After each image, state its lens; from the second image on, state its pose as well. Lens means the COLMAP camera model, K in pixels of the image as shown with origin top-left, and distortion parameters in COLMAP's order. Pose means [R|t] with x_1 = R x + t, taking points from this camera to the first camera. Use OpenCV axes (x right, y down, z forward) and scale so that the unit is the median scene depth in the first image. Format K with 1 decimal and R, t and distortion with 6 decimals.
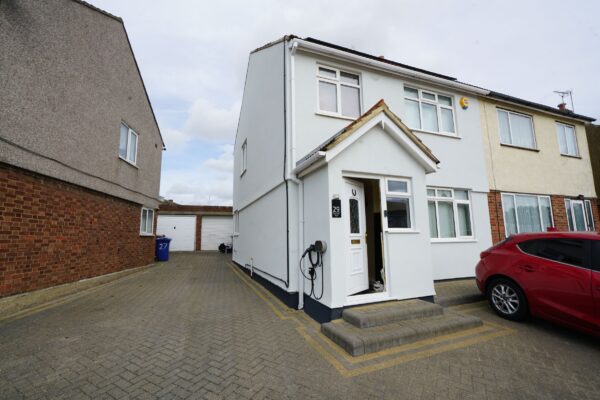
lens RADIAL K [[271.3, 0, 300.5], [0, 271.3, 200.6], [0, 0, 1]] dist [0.001414, 0.000789]
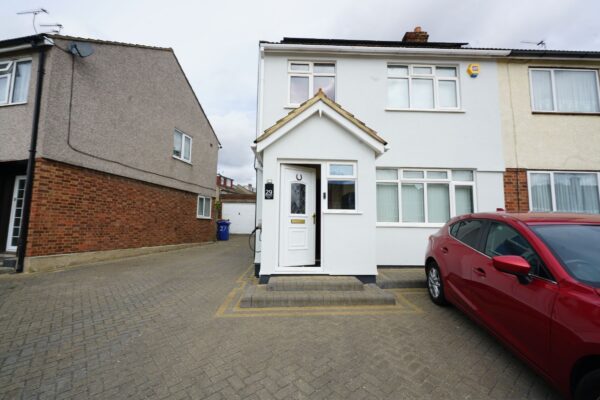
lens RADIAL K [[271.3, 0, 297.8], [0, 271.3, 200.2], [0, 0, 1]] dist [0.001414, 0.000789]
pose [[0.940303, -0.008884, -0.340222, 0.493914], [0.021667, 0.999194, 0.033789, 0.022673], [0.339648, -0.039144, 0.939738, -0.040605]]
